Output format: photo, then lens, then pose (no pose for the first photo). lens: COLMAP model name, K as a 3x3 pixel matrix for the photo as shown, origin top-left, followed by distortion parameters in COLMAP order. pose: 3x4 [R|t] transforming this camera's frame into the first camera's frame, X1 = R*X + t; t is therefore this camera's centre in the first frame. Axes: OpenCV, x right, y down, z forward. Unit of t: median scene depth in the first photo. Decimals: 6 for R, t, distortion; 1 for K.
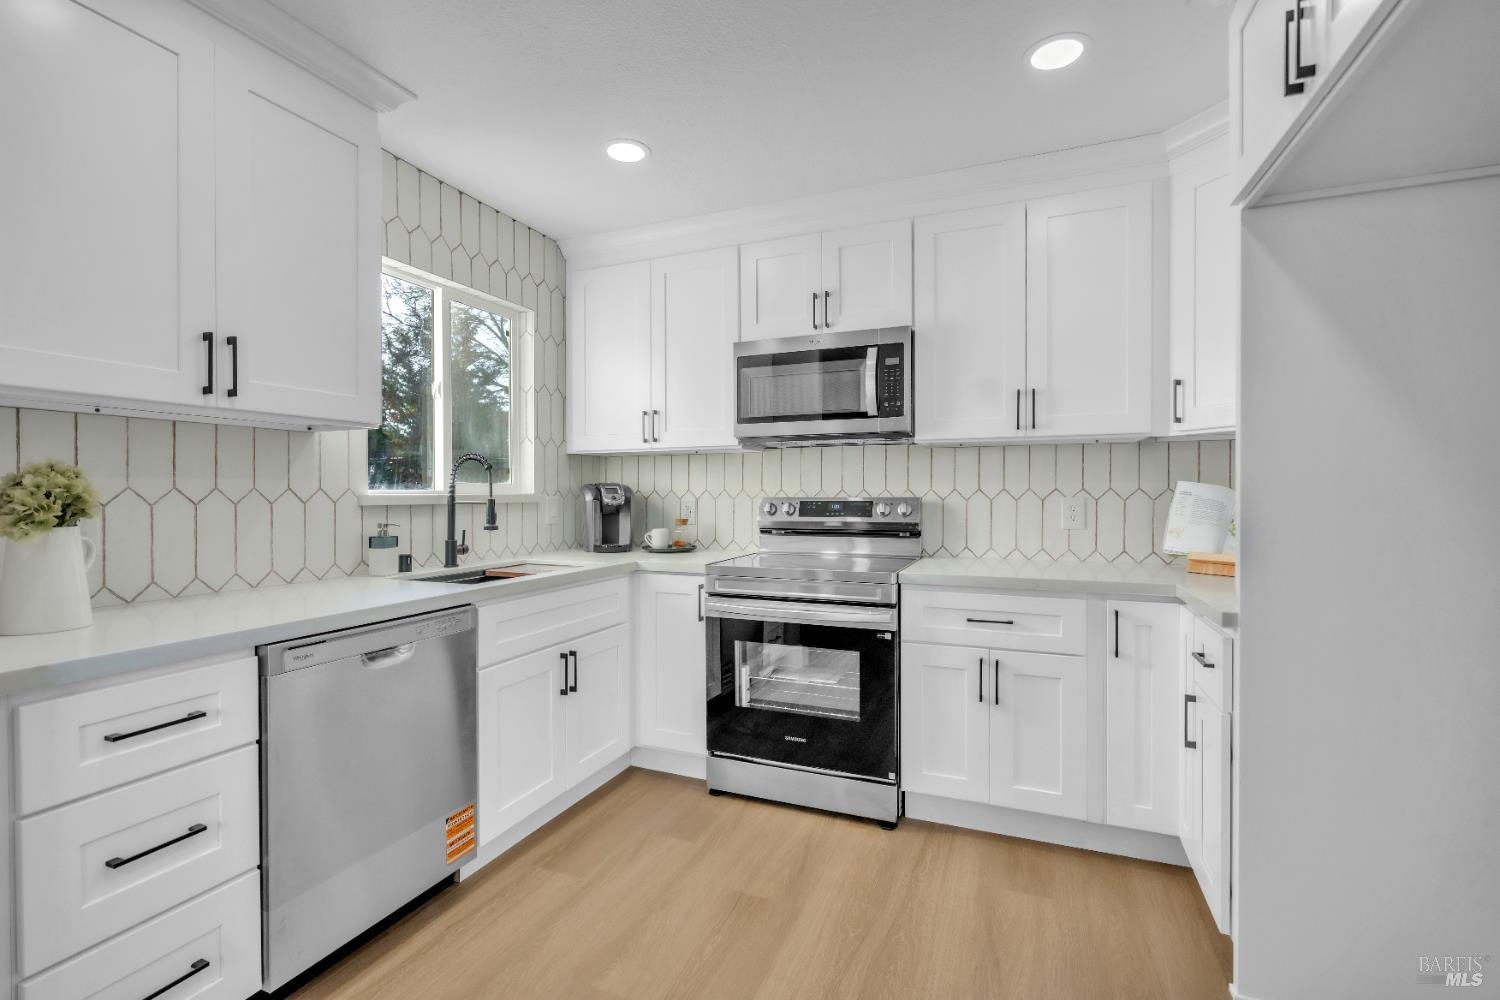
lens RADIAL K [[678.2, 0, 758.0], [0, 678.2, 498.0], [0, 0, 1]] dist [0.003530, -0.001207]
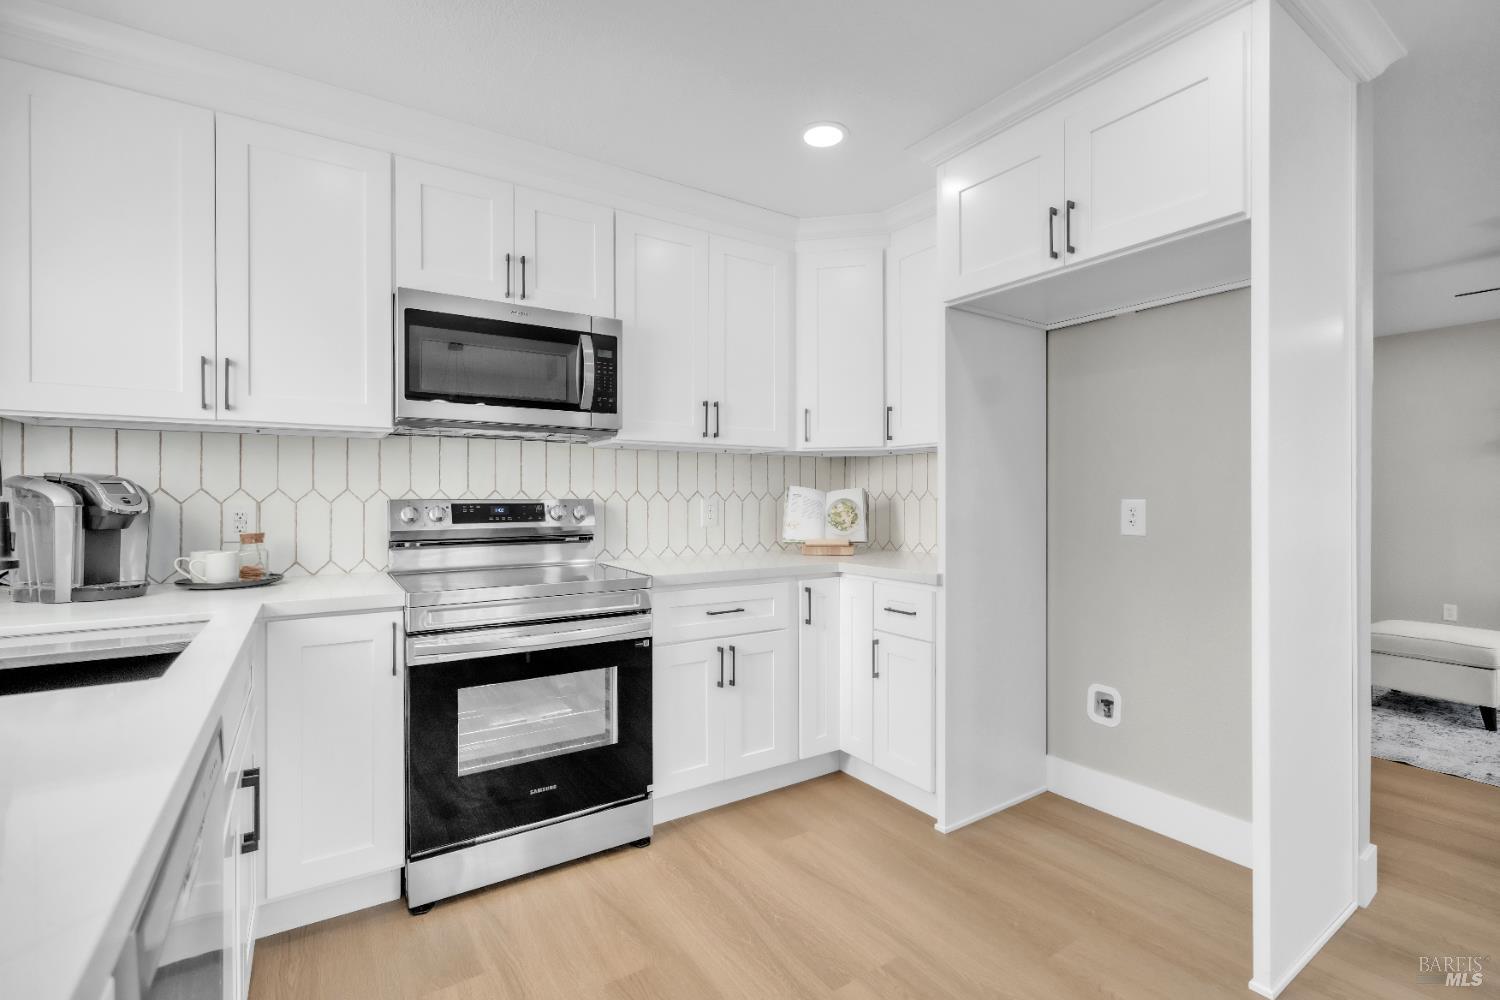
lens RADIAL K [[678.2, 0, 736.4], [0, 678.2, 499.4], [0, 0, 1]] dist [0.003530, -0.001207]
pose [[0.563409, -0.000767, 0.826178, -0.471310], [0.005687, 0.999979, -0.002950, 0.003578], [-0.826159, 0.006360, 0.563401, 0.316500]]
